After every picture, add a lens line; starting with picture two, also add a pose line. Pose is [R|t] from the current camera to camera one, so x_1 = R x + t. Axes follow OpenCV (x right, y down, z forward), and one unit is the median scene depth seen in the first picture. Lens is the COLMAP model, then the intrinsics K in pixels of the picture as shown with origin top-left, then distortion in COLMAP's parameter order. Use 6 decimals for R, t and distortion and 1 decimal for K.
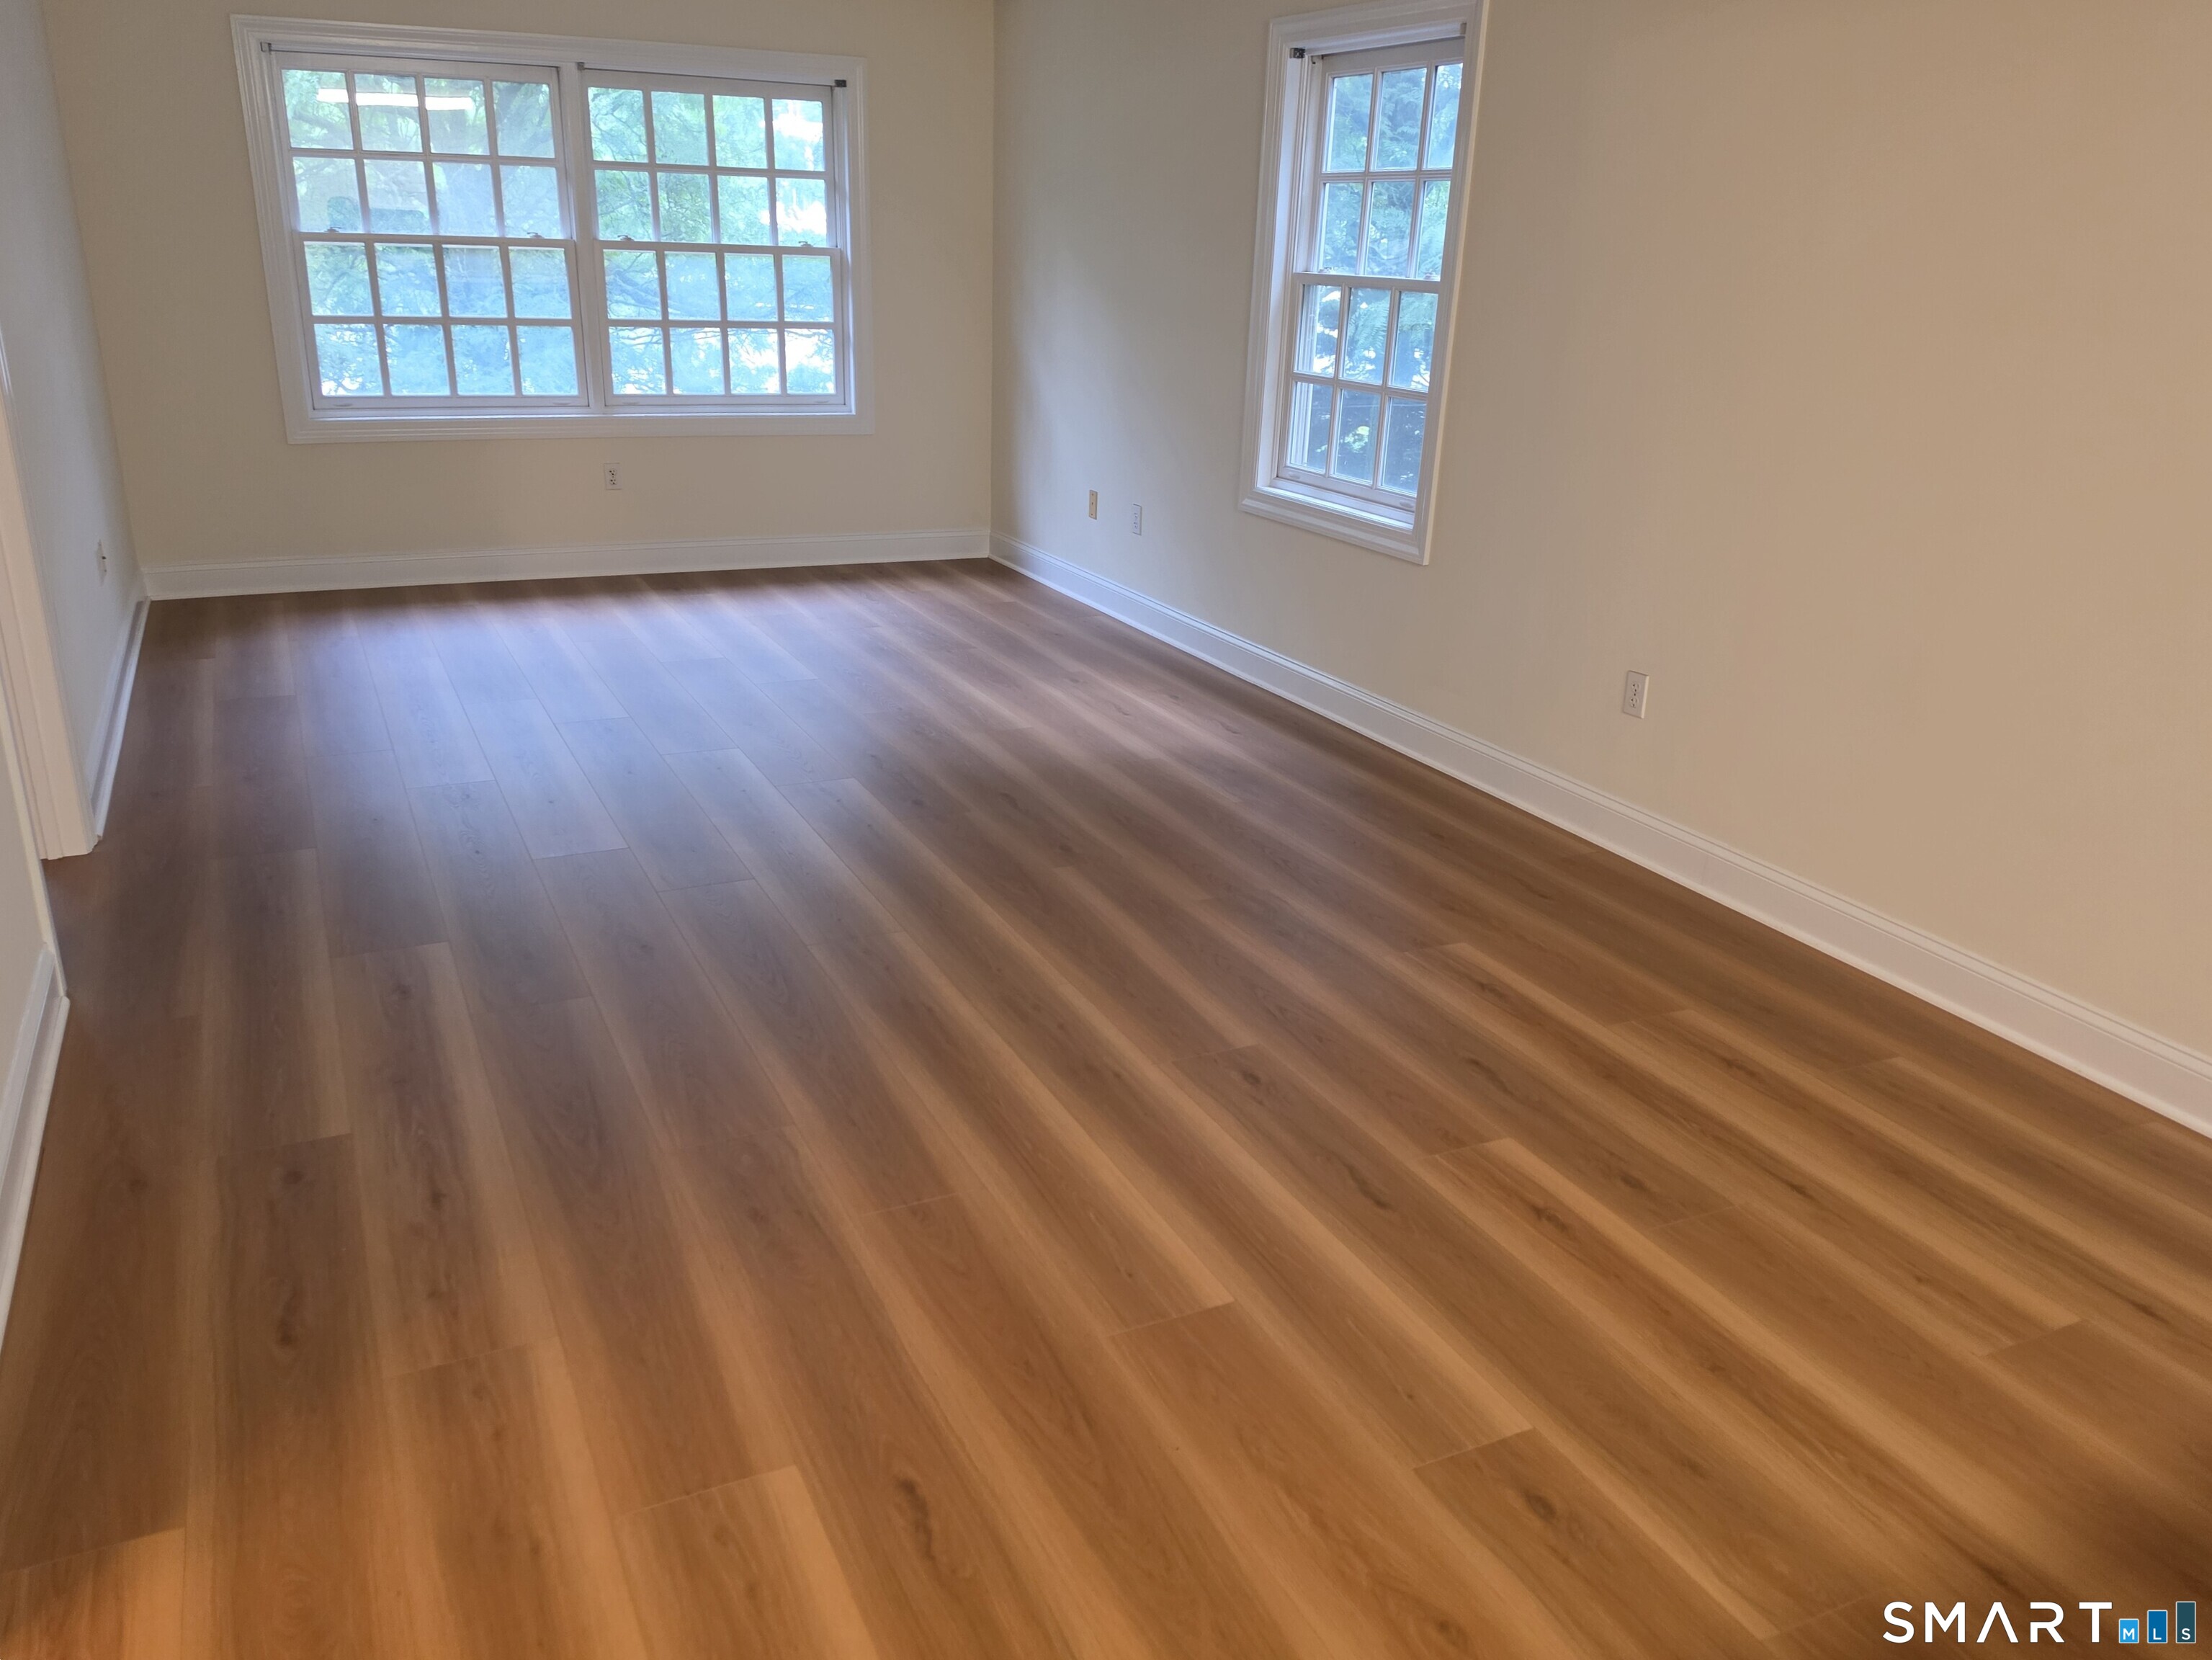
lens RADIAL K [[1643.2, 0, 1115.5], [0, 1643.2, 873.3], [0, 0, 1]] dist [0.109752, -0.153952]
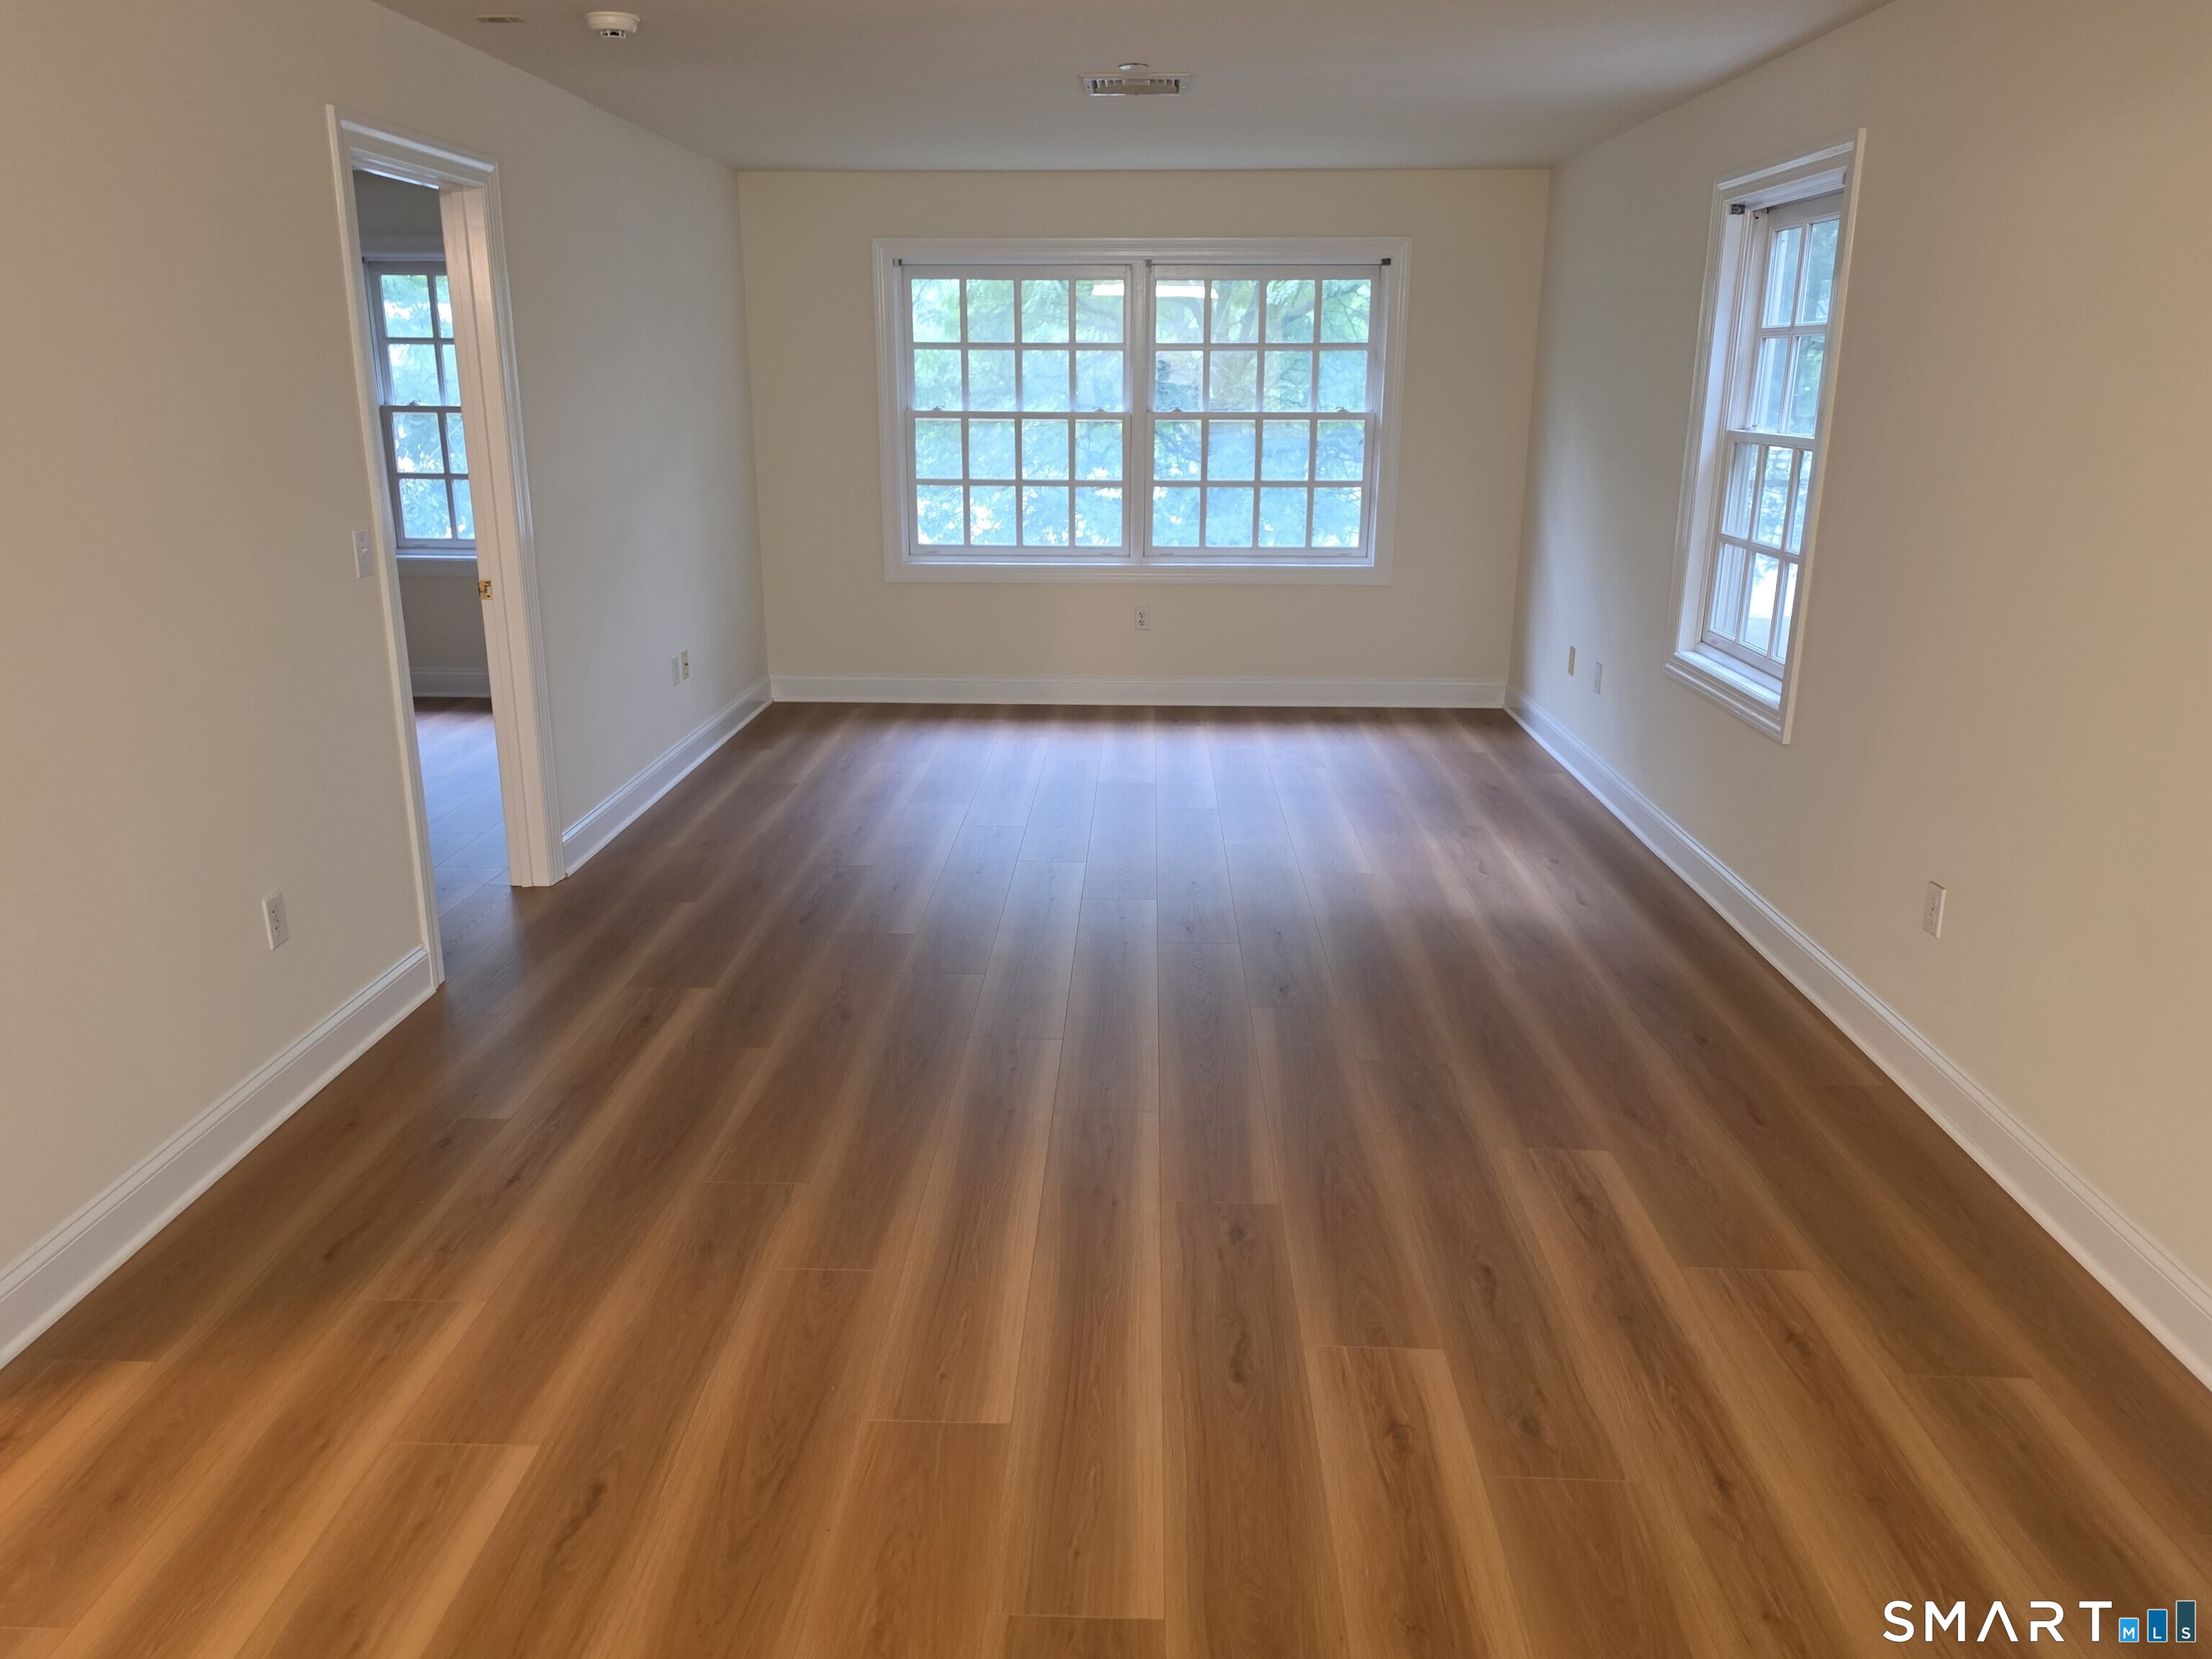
lens RADIAL K [[1643.0, 0, 1115.5], [0, 1643.0, 872.8], [0, 0, 1]] dist [0.109752, -0.153952]
pose [[0.886176, 0.109843, -0.450140, 0.226501], [-0.146943, 0.987970, -0.048199, -0.015838], [0.439430, 0.108857, 0.891656, 0.030288]]
